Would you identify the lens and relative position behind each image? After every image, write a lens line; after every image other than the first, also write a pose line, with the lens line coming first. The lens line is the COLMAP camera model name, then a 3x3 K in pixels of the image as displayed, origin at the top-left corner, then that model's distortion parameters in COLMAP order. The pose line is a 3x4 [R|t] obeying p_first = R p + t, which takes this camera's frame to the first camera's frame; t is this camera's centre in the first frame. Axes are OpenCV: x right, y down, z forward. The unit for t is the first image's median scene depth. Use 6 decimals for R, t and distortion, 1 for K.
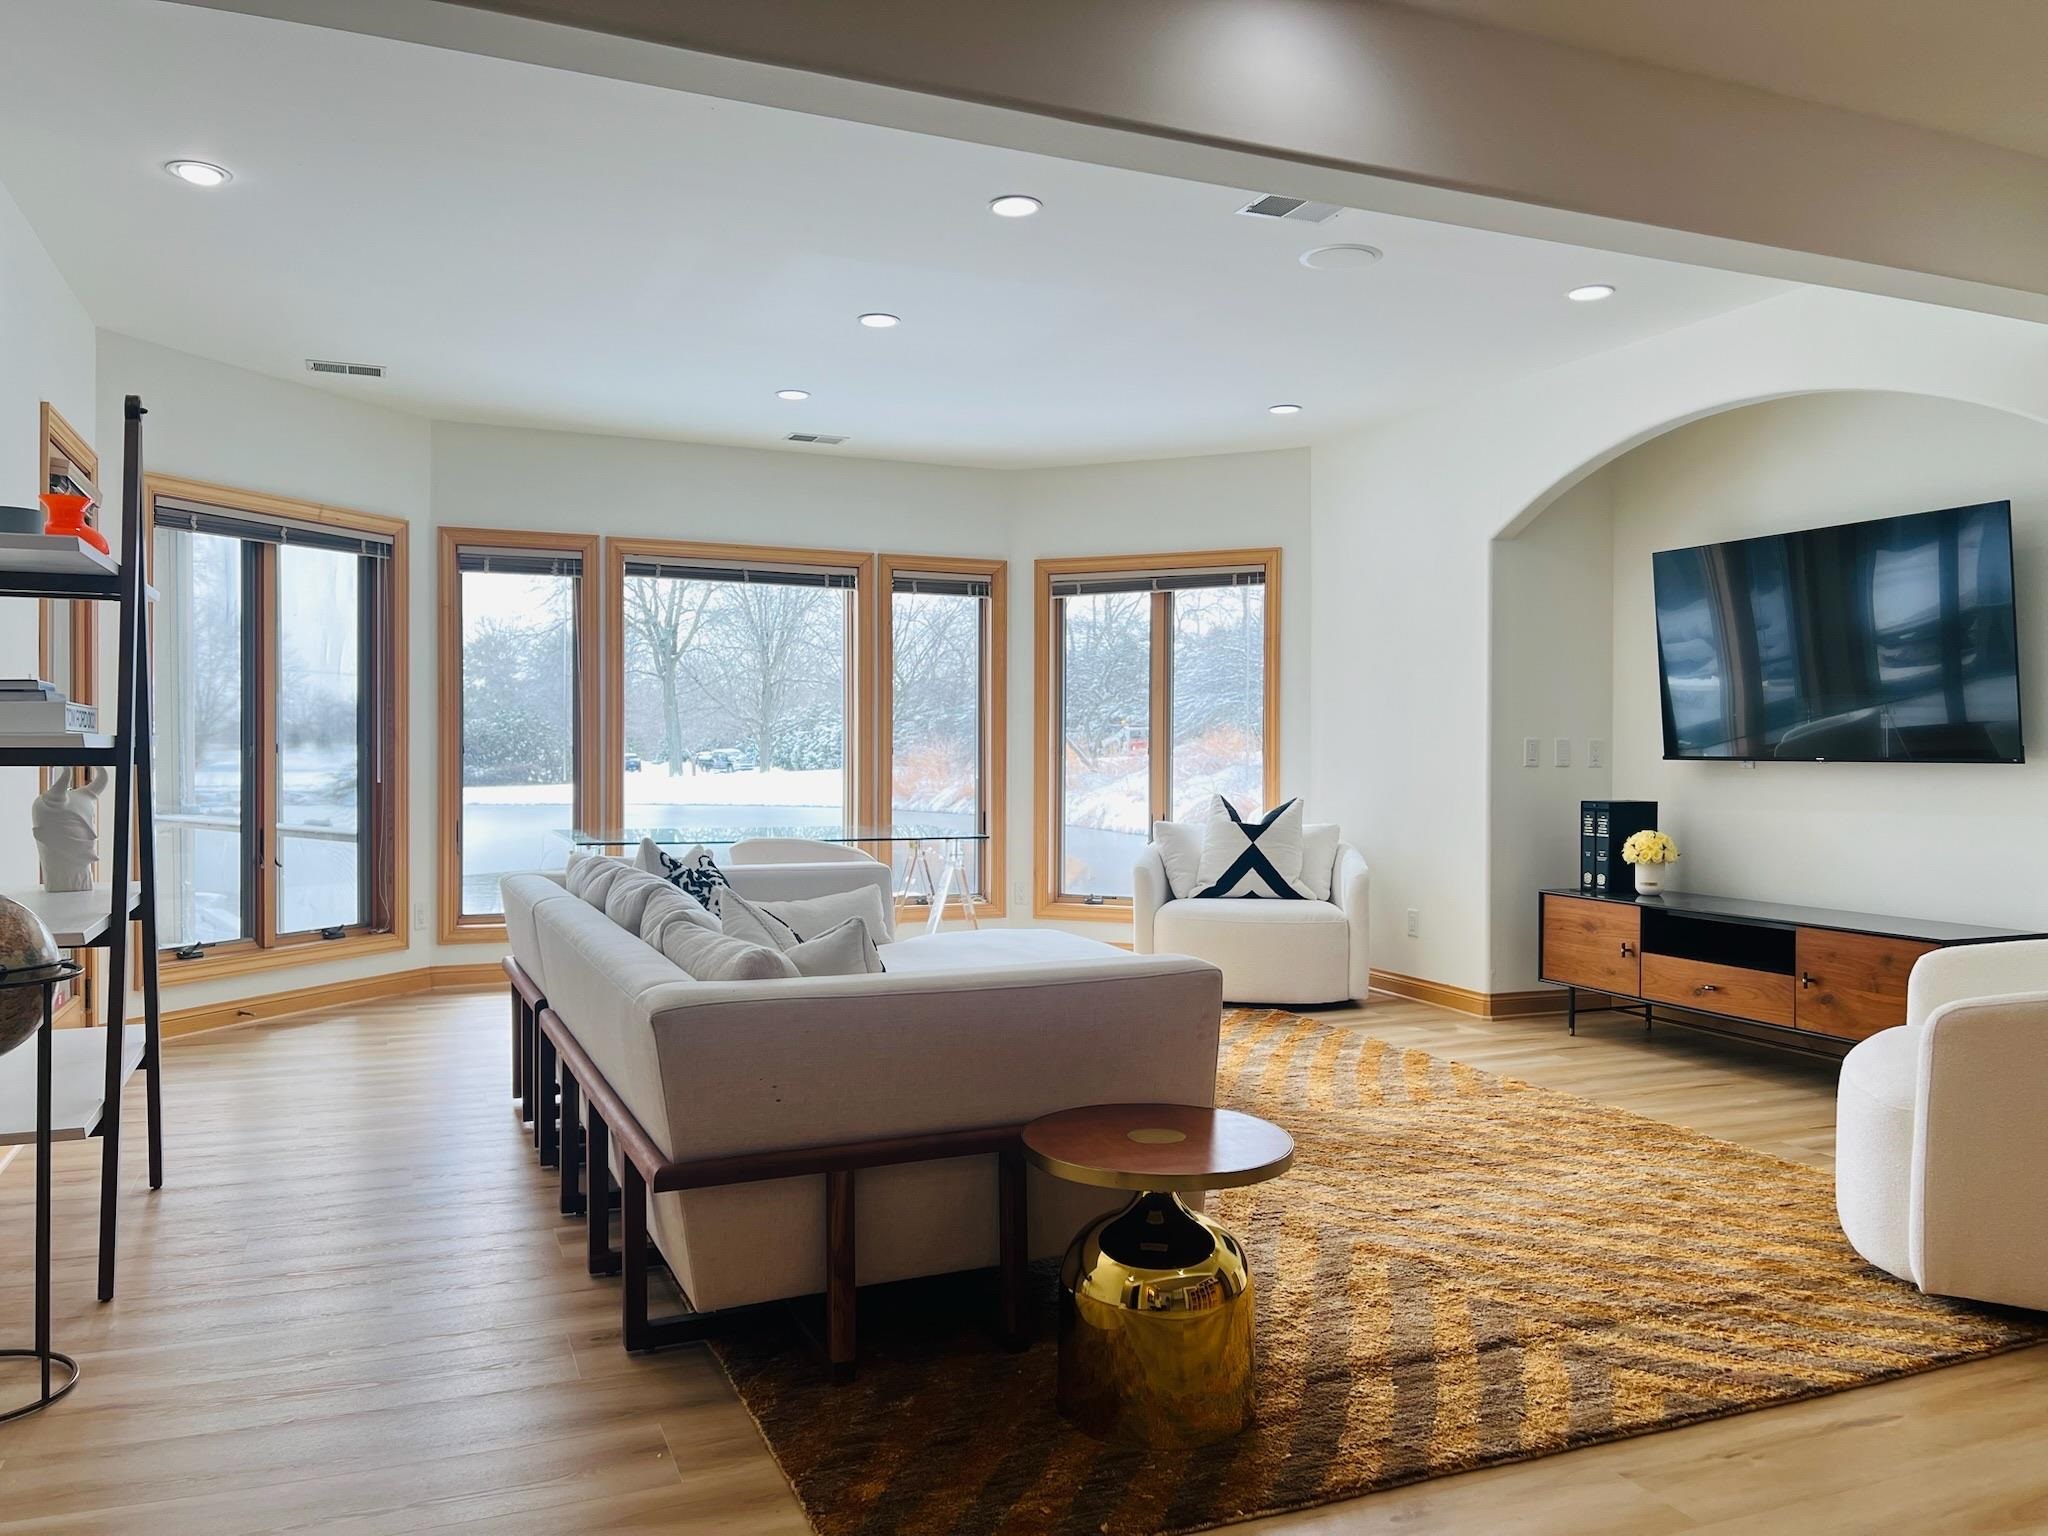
lens RADIAL K [[1536.1, 0, 1040.0], [0, 1536.1, 765.7], [0, 0, 1]] dist [0.076464, -0.108401]
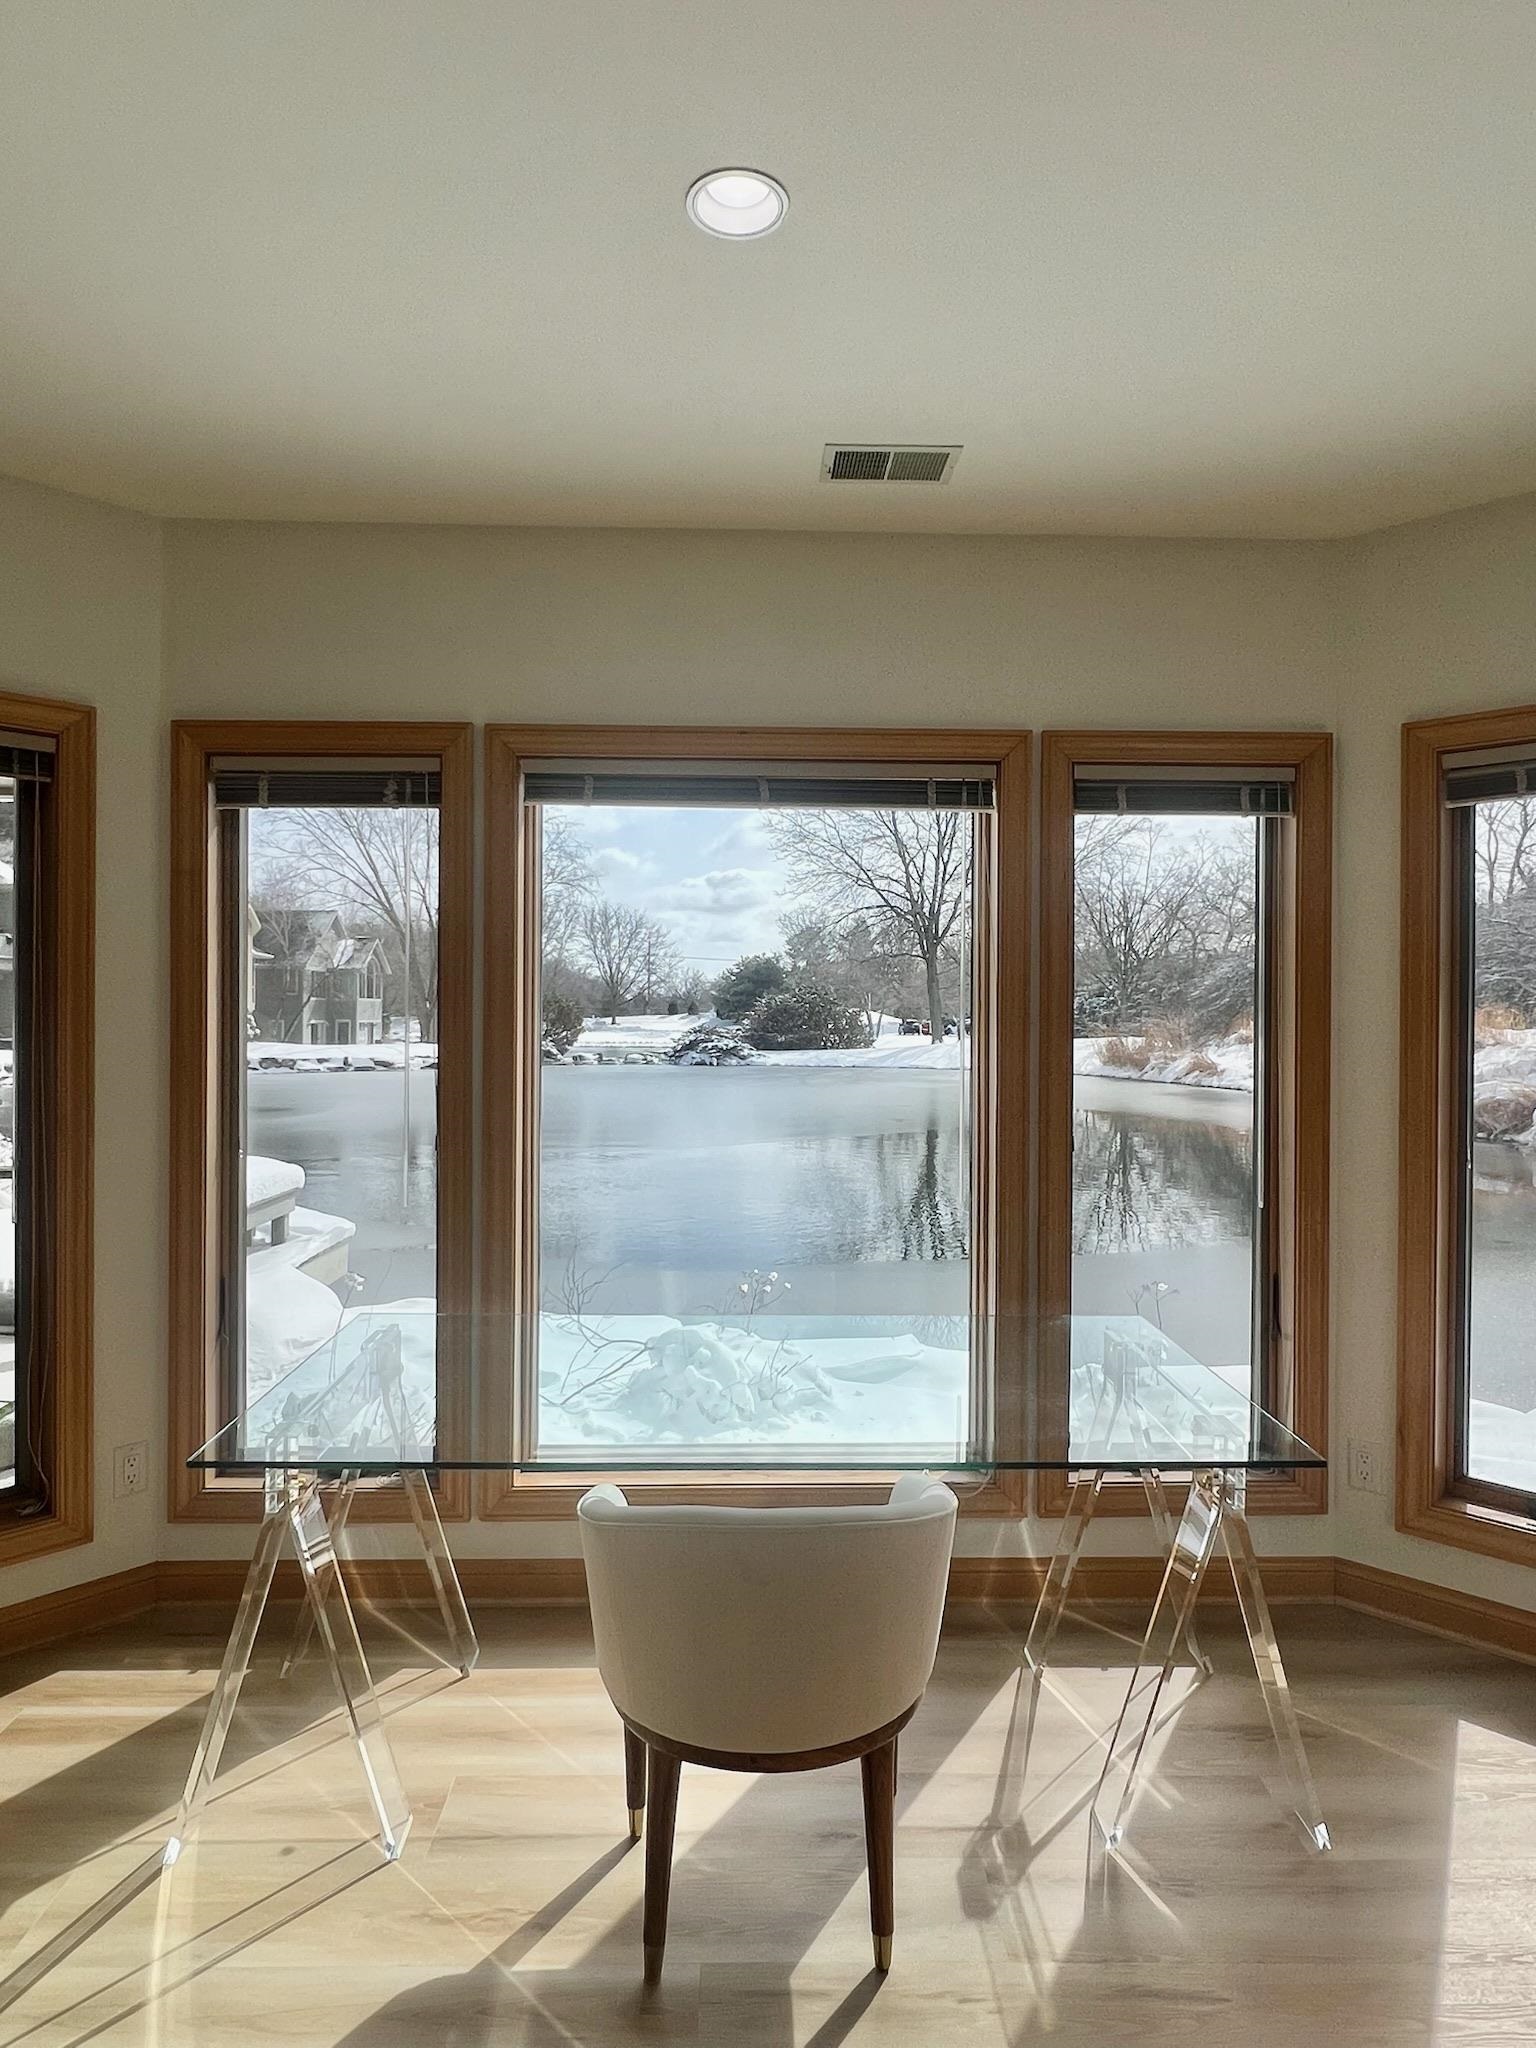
lens RADIAL K [[1231.3, 0, 767.9], [0, 1231.3, 1020.0], [0, 0, 1]] dist [-0.005211, -0.000920]
pose [[0.927687, 0.002478, -0.373351, -0.044459], [-0.004284, 0.999983, -0.004006, -0.049947], [0.373335, 0.005315, 0.927681, 0.657662]]
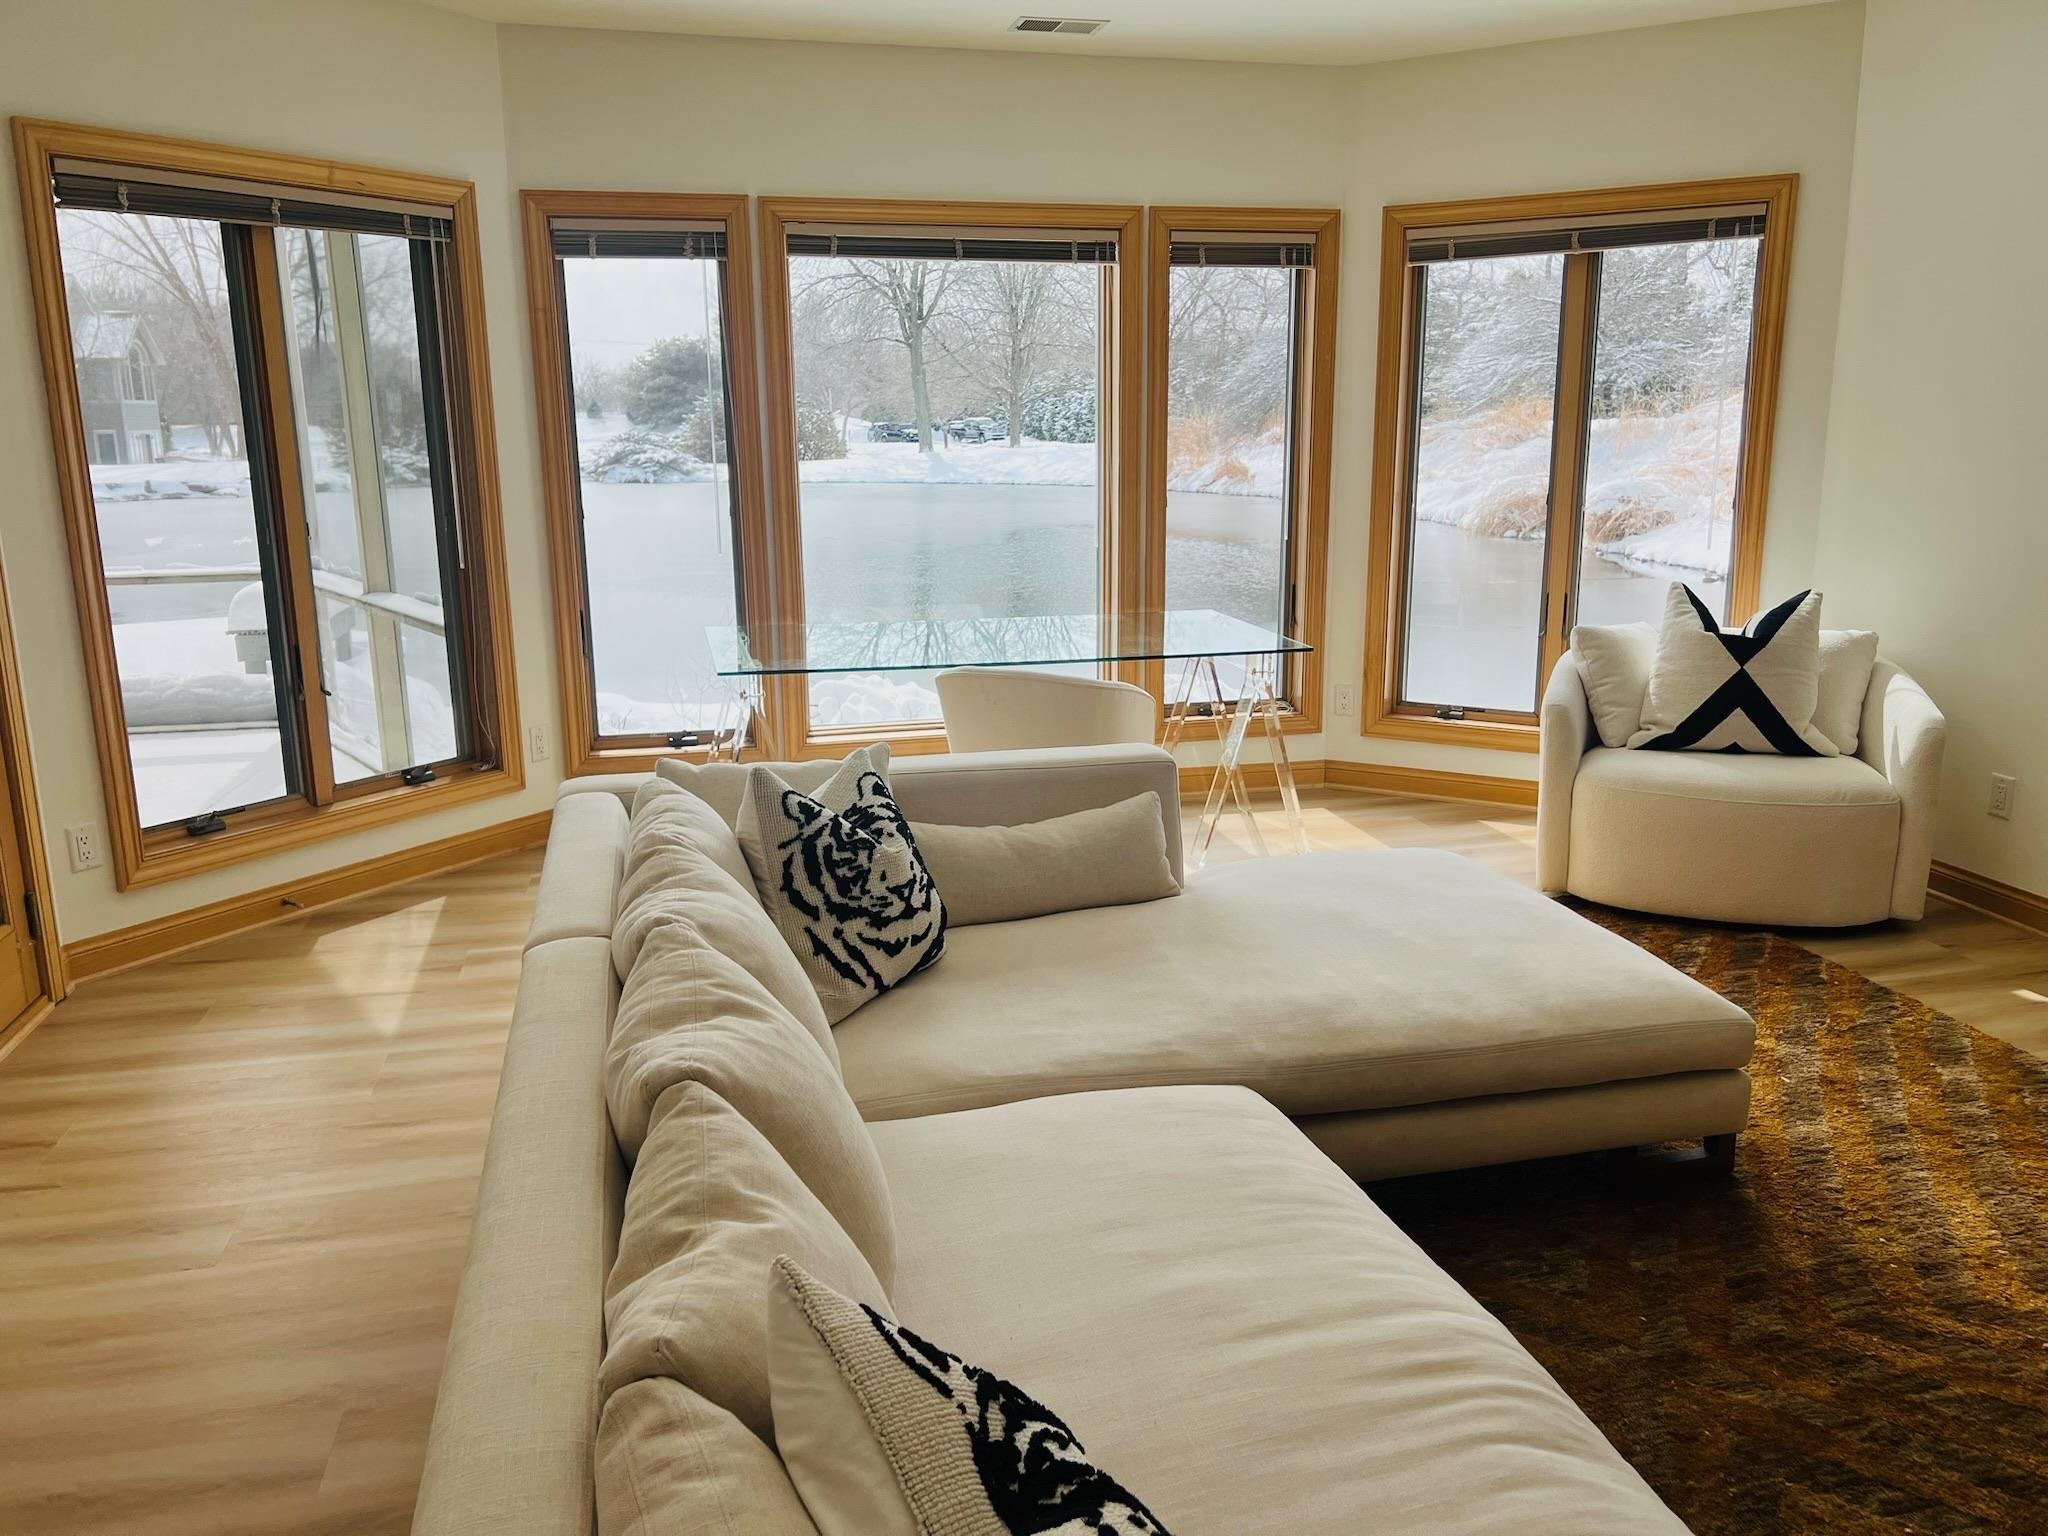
lens RADIAL K [[1536.1, 0, 1036.5], [0, 1536.1, 755.5], [0, 0, 1]] dist [0.076464, -0.108401]
pose [[0.986371, 0.023892, -0.162794, -0.040042], [0.010530, 0.978207, 0.207367, -0.046379], [0.164201, -0.206255, 0.964623, 0.302289]]
